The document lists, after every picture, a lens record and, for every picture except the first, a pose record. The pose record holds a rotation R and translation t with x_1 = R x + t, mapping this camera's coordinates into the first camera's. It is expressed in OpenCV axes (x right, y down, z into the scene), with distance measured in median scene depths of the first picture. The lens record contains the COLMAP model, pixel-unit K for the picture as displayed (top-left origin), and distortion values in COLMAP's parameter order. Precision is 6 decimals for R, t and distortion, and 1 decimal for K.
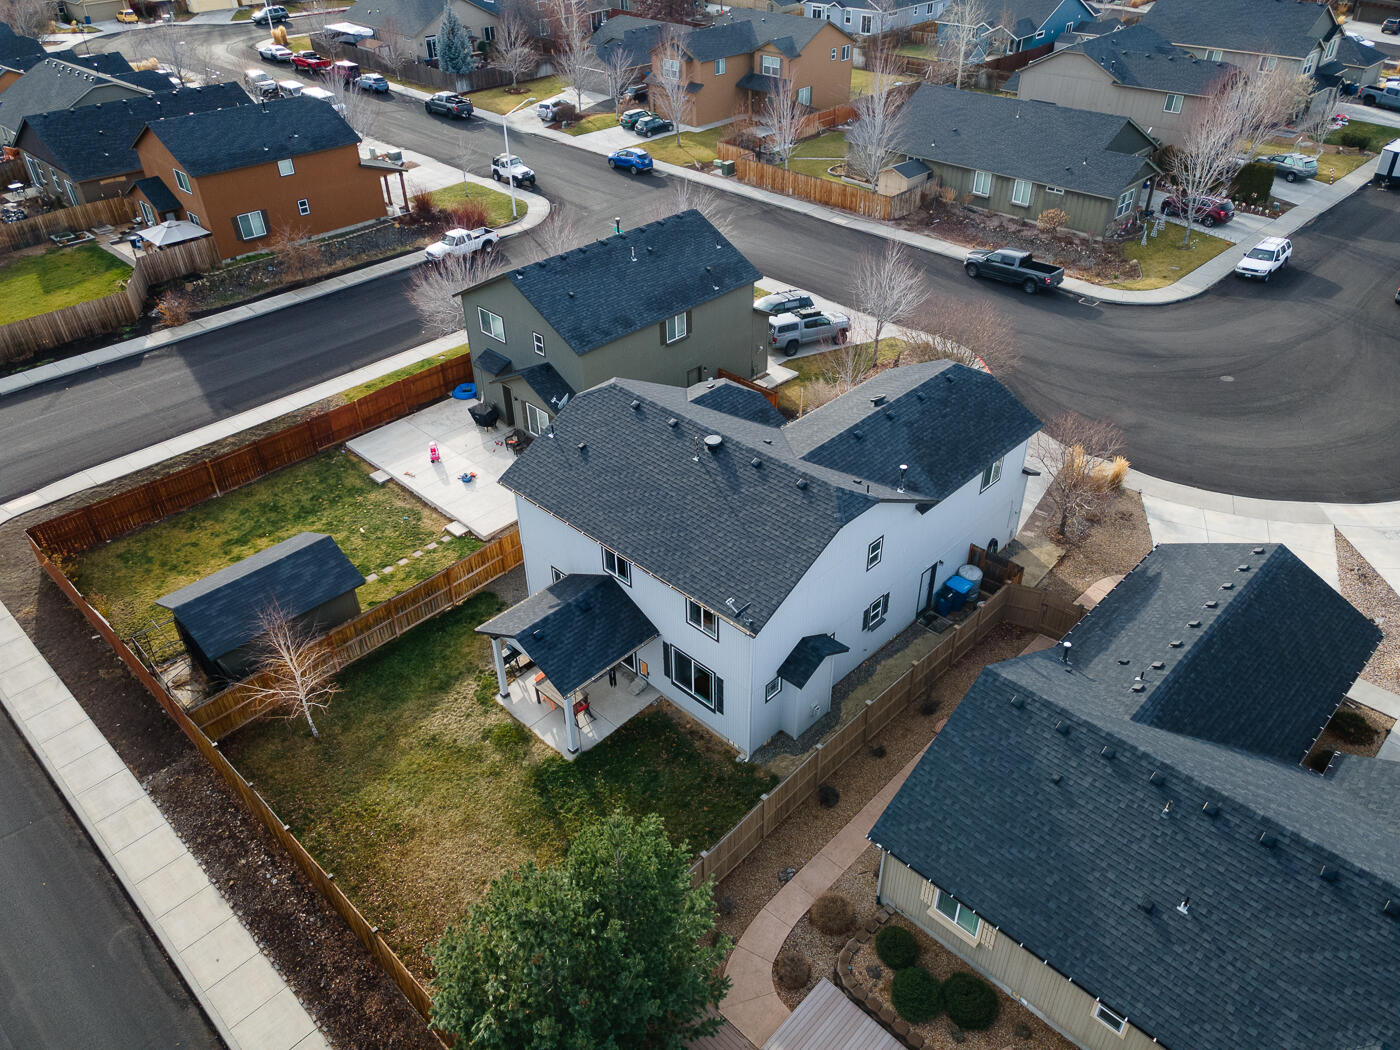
lens RADIAL K [[1019.1, 0, 700.0], [0, 1019.1, 525.0], [0, 0, 1]] dist [0.048199, -0.000088]
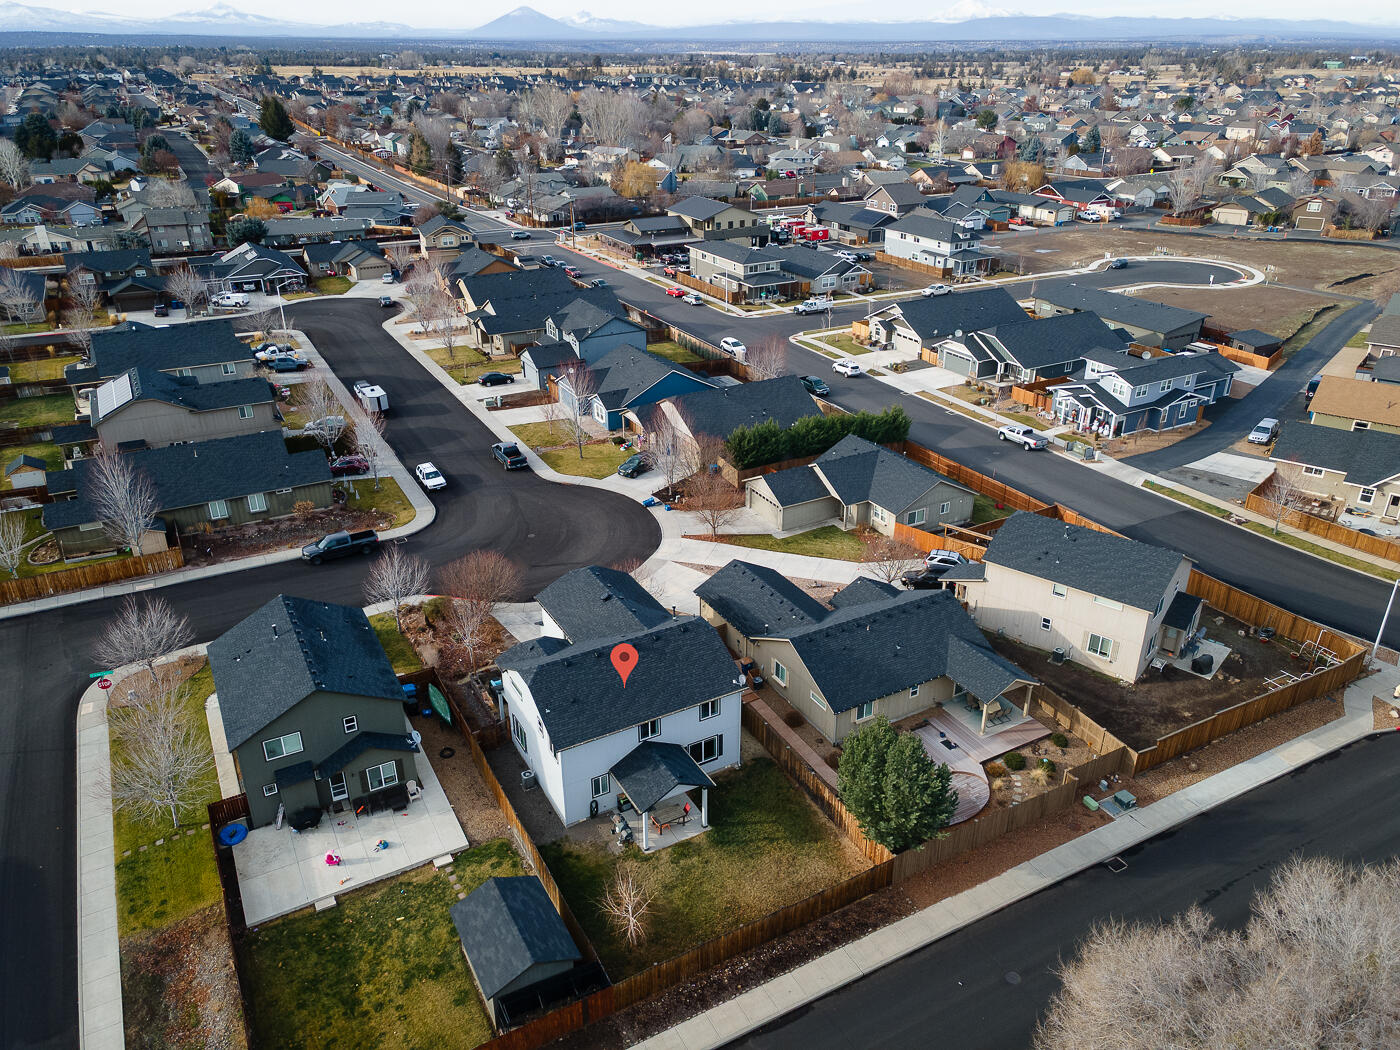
lens RADIAL K [[1019.1, 0, 700.0], [0, 1019.1, 525.0], [0, 0, 1]] dist [0.048199, -0.000088]
pose [[0.292826, -0.397444, 0.869650, -0.761630], [0.551597, 0.813135, 0.185883, -0.276925], [-0.781021, 0.425265, 0.457336, 0.000410]]
